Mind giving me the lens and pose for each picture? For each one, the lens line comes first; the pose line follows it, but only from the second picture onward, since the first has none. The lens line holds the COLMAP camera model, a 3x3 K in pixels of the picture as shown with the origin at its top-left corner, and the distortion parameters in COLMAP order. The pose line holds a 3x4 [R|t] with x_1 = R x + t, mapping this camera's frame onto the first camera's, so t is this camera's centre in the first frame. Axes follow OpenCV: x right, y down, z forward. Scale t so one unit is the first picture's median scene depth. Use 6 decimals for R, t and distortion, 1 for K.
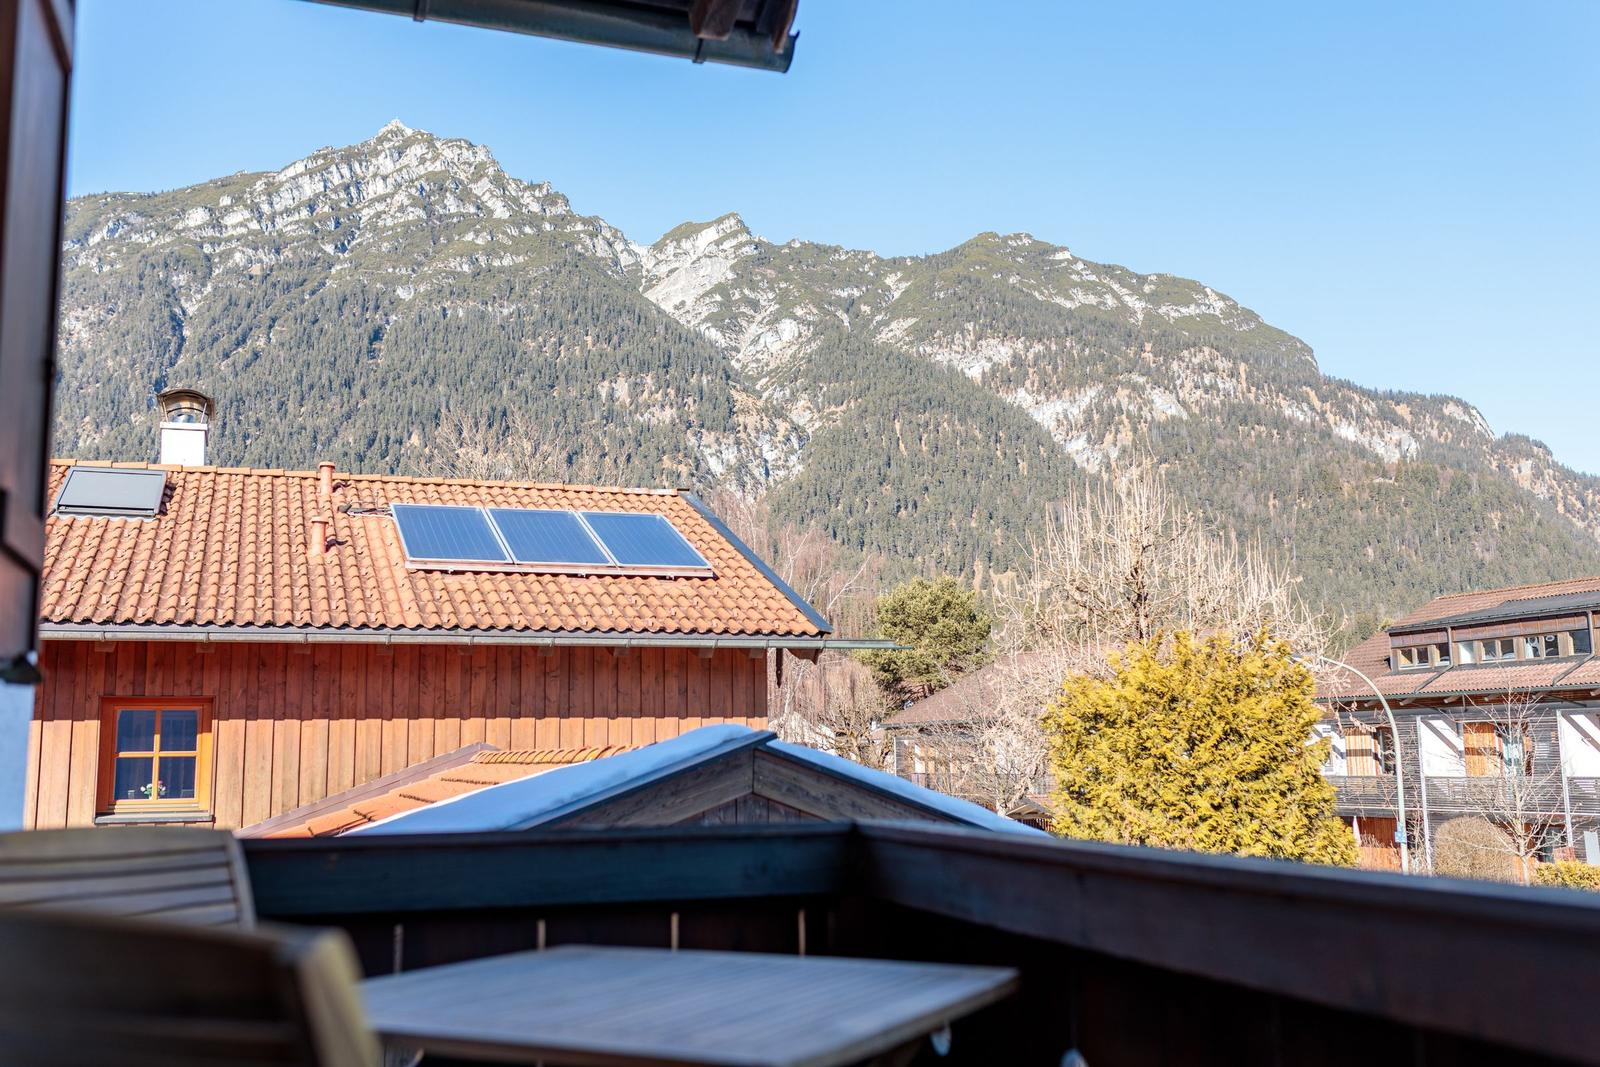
lens RADIAL K [[1532.7, 0, 794.3], [0, 1532.7, 529.8], [0, 0, 1]] dist [-0.002460, -0.003426]
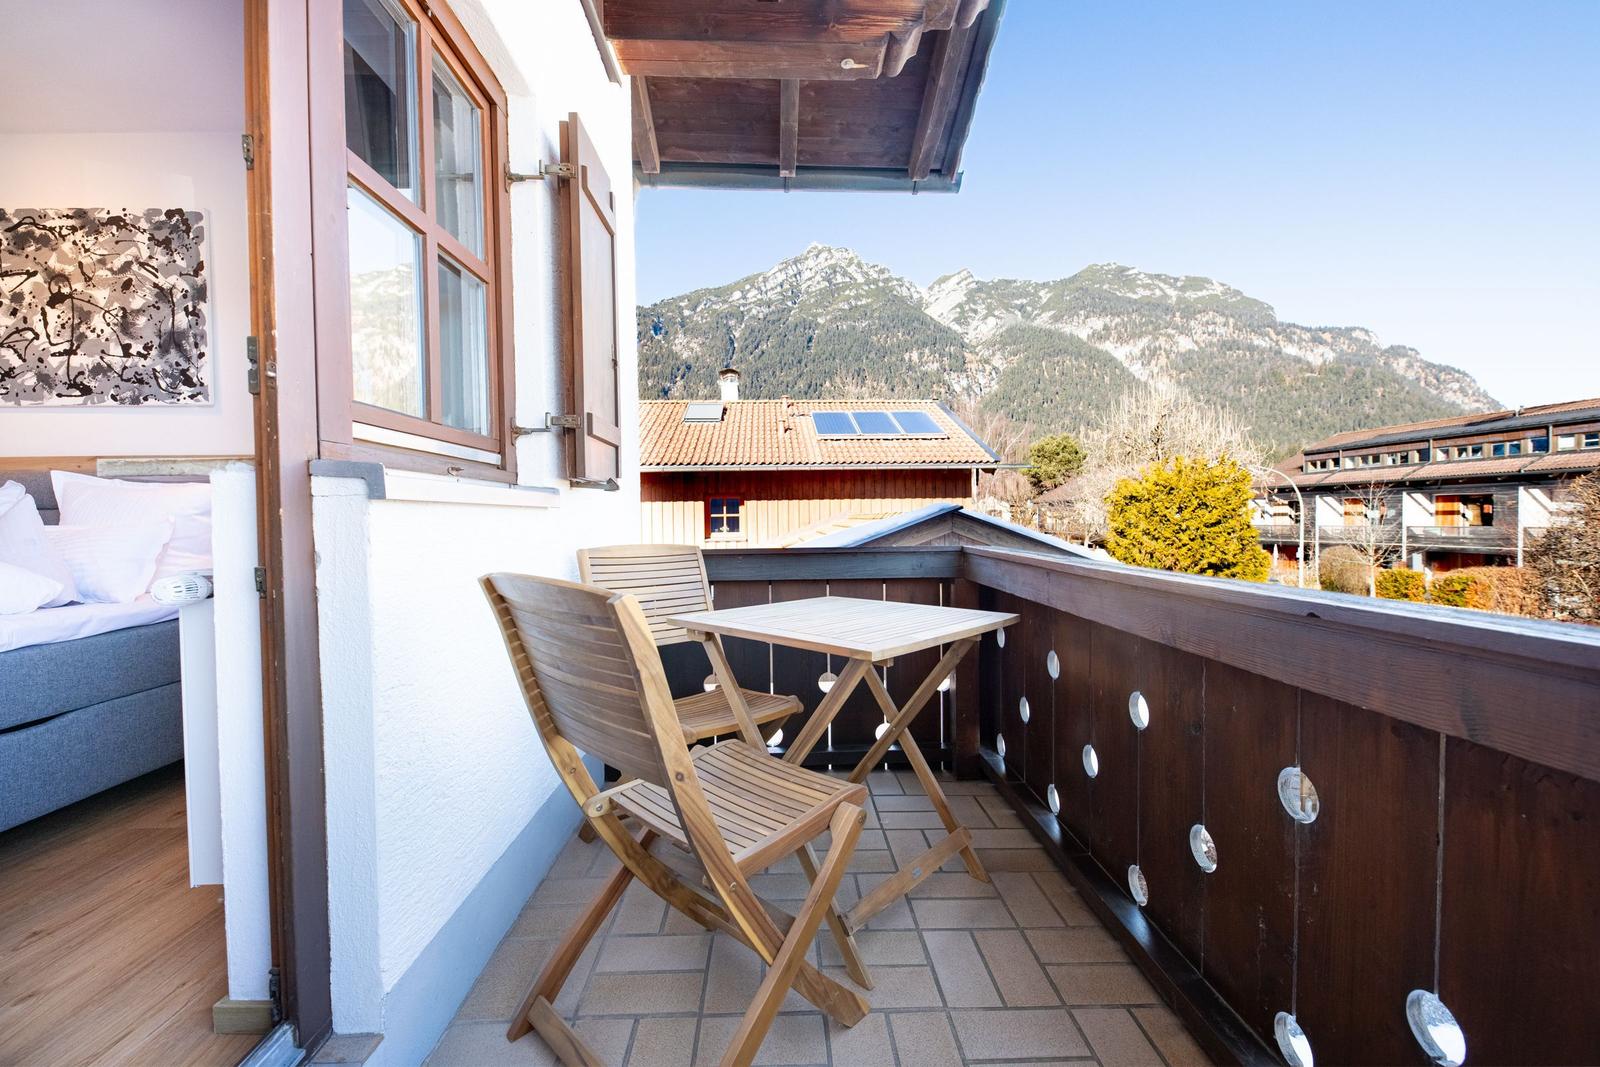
lens RADIAL K [[645.5, 0, 800.0], [0, 645.5, 533.5], [0, 0, 1]] dist [0.016164, -0.009500]
pose [[0.956786, 0.006797, -0.290712, 0.008077], [0.043727, 0.984996, 0.166943, 0.000399], [0.287485, -0.172441, 0.942134, 0.004211]]
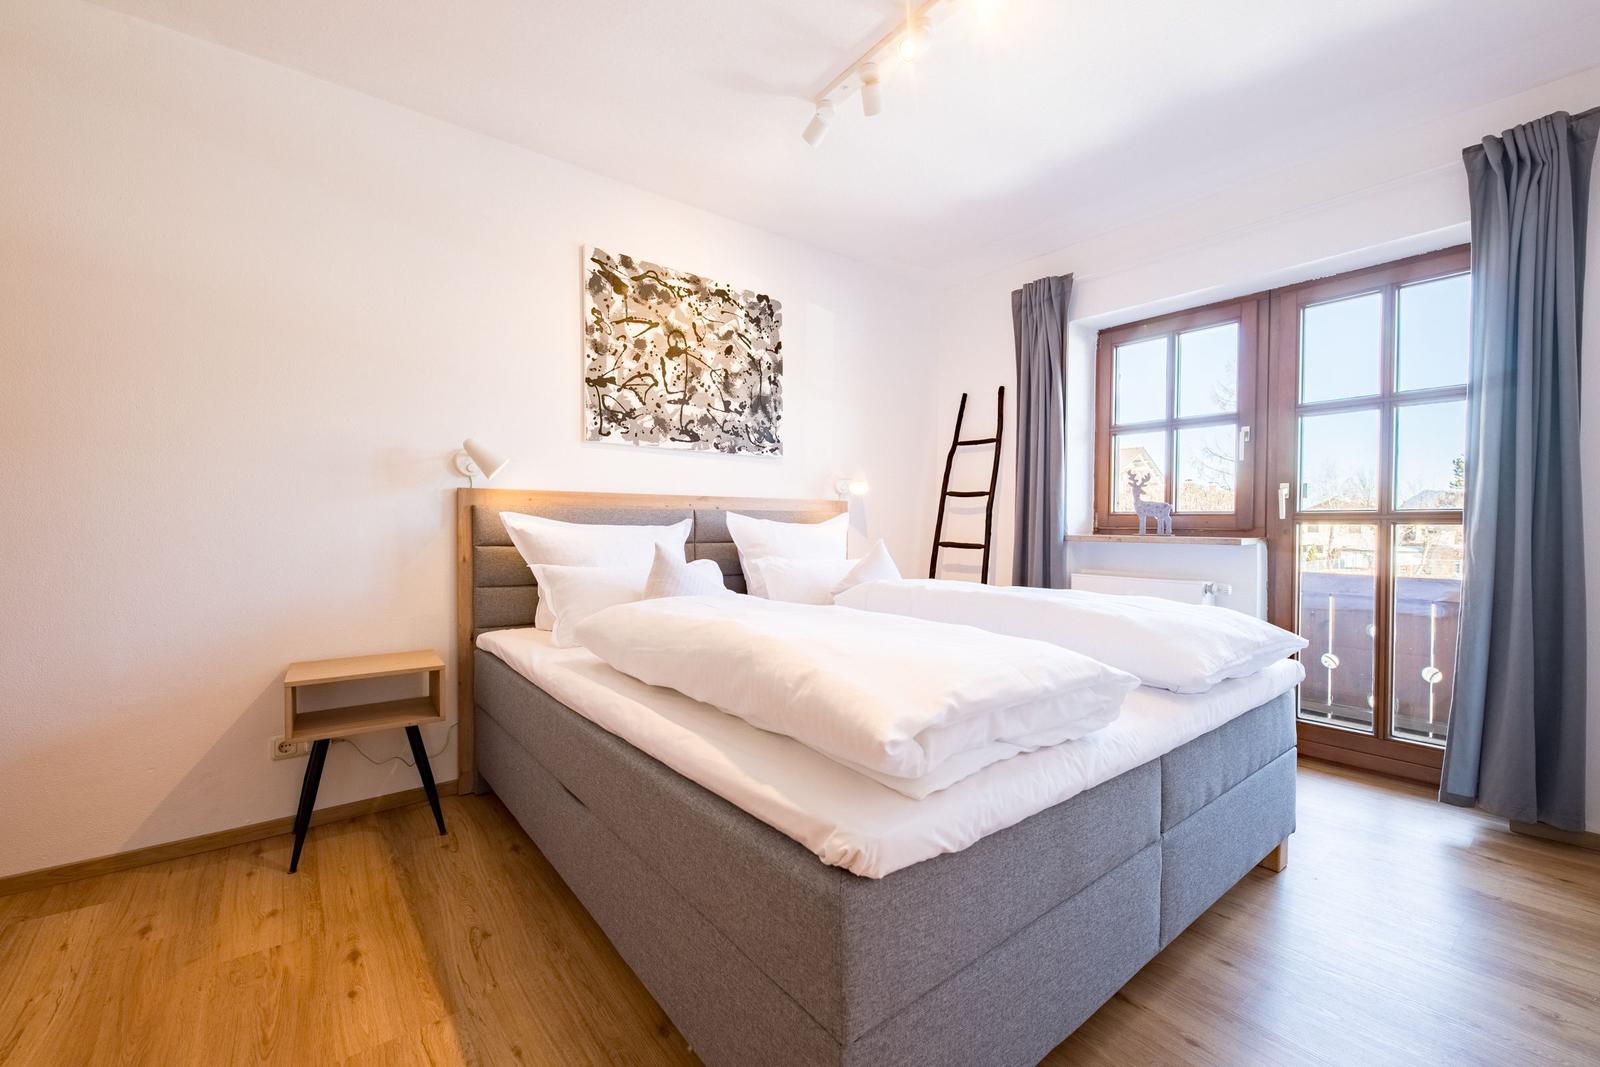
lens RADIAL K [[645.5, 0, 800.0], [0, 645.5, 533.5], [0, 0, 1]] dist [0.016164, -0.009500]
pose [[0.943278, 0.006929, 0.331931, -0.144244], [-0.059063, 0.987337, 0.147234, -0.010399], [-0.326708, -0.158488, 0.931742, -0.041521]]
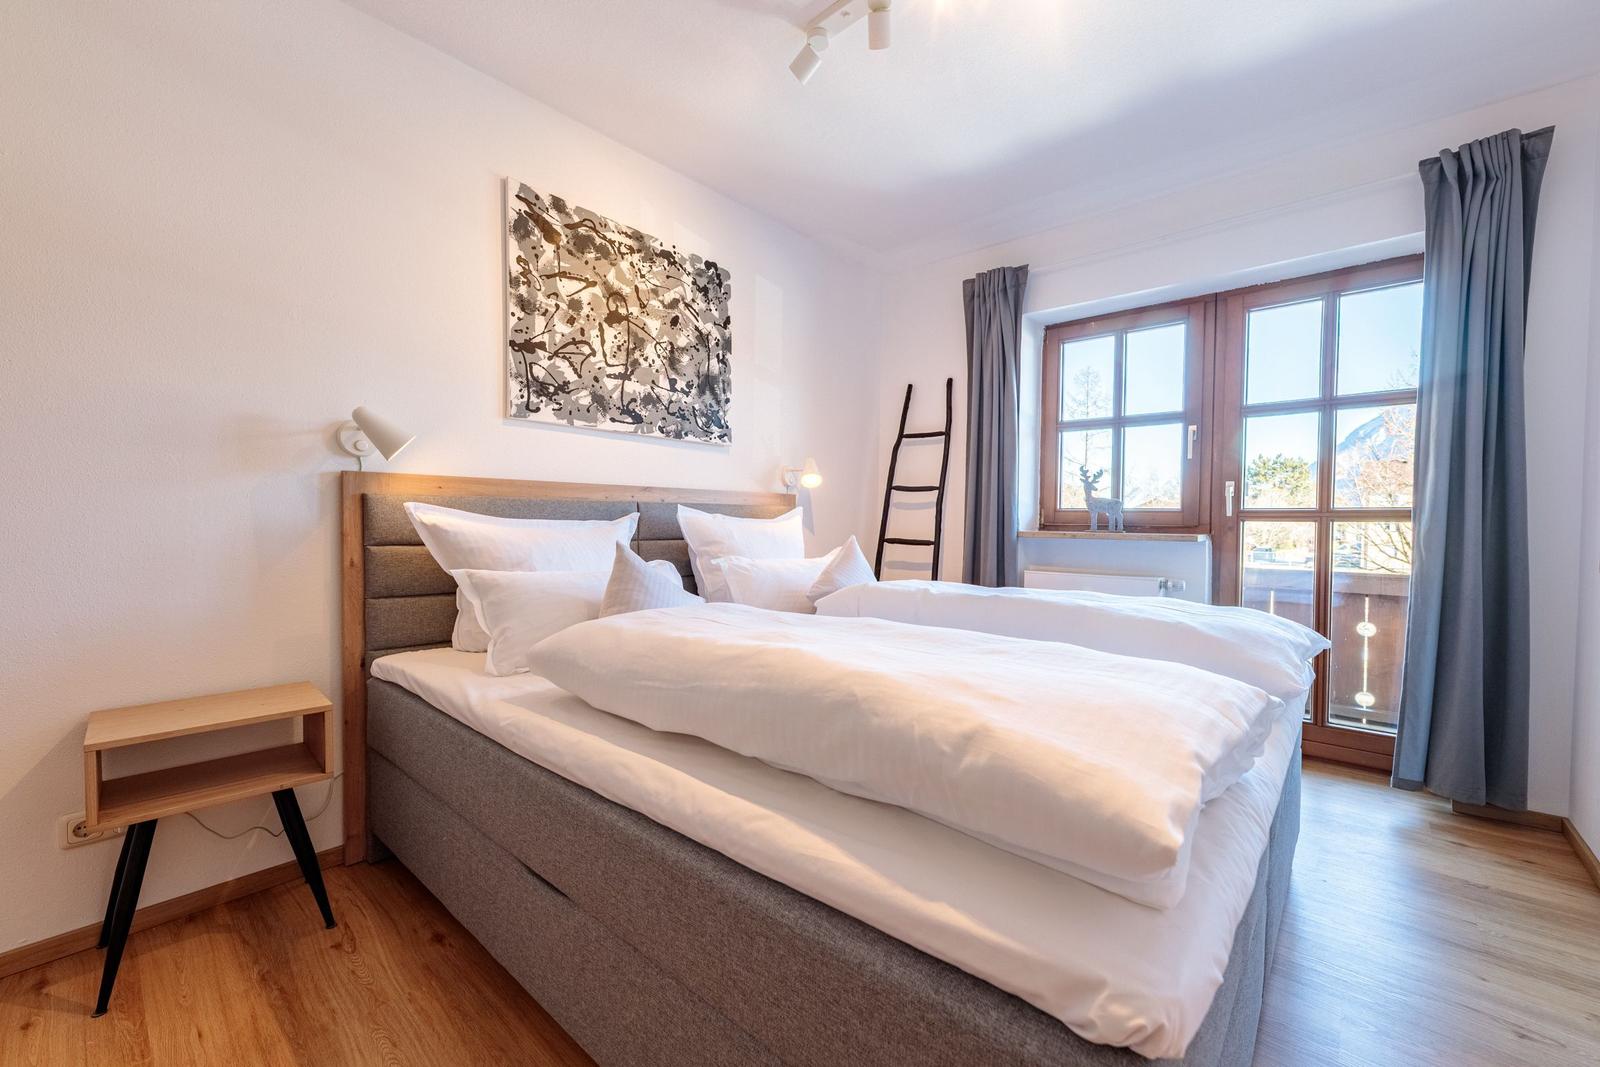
lens RADIAL K [[636.5, 0, 800.0], [0, 636.5, 533.5], [0, 0, 1]] dist [0.014111, -0.006285]
pose [[0.867631, 0.004061, 0.497192, -0.150632], [-0.086044, 0.986106, 0.142099, -0.008017], [-0.489707, -0.166070, 0.855925, -0.025585]]
